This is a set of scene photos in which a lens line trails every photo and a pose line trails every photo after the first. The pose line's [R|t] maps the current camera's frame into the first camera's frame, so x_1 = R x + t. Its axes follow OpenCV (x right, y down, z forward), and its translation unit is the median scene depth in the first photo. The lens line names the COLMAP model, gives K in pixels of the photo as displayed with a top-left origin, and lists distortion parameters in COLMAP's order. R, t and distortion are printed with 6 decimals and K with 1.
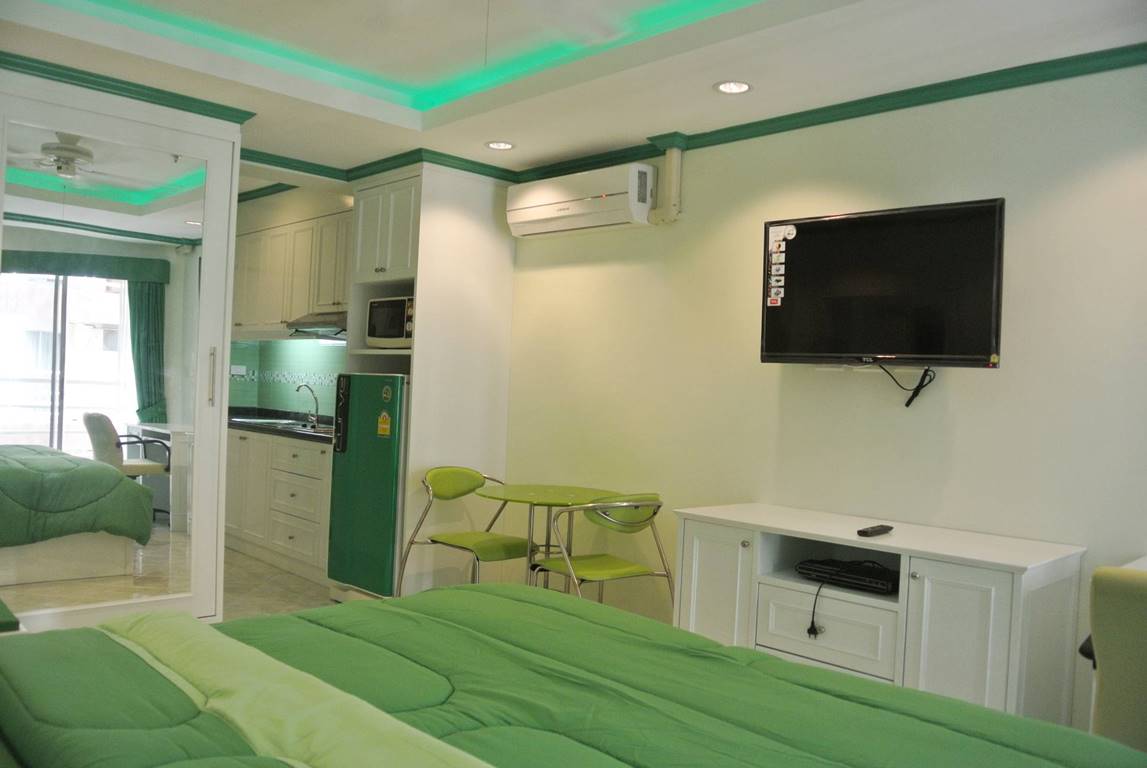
lens RADIAL K [[906.1, 0, 568.1], [0, 906.1, 385.6], [0, 0, 1]] dist [-0.081120, 0.009663]
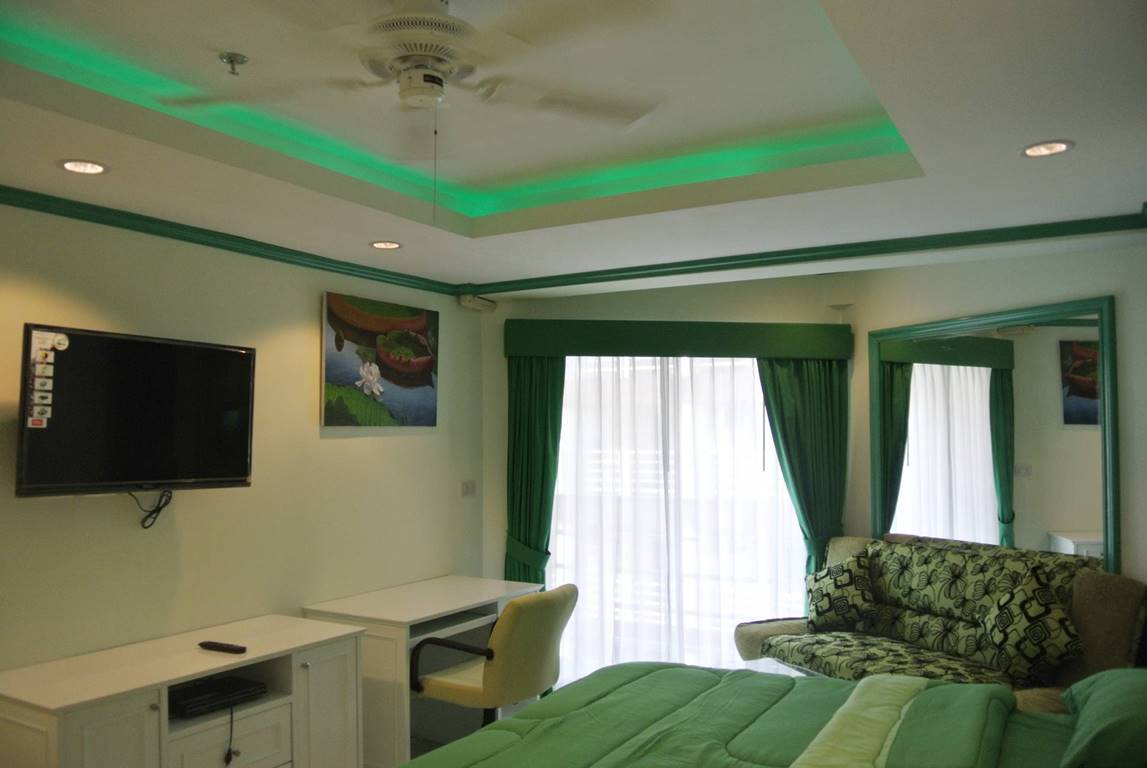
lens RADIAL K [[906.1, 0, 572.2], [0, 906.1, 387.0], [0, 0, 1]] dist [-0.081120, 0.009663]
pose [[-0.279178, 0.008657, 0.960200, -0.681817], [-0.006100, 0.999923, -0.010788, -0.120748], [-0.960220, -0.008869, -0.279104, 0.762323]]
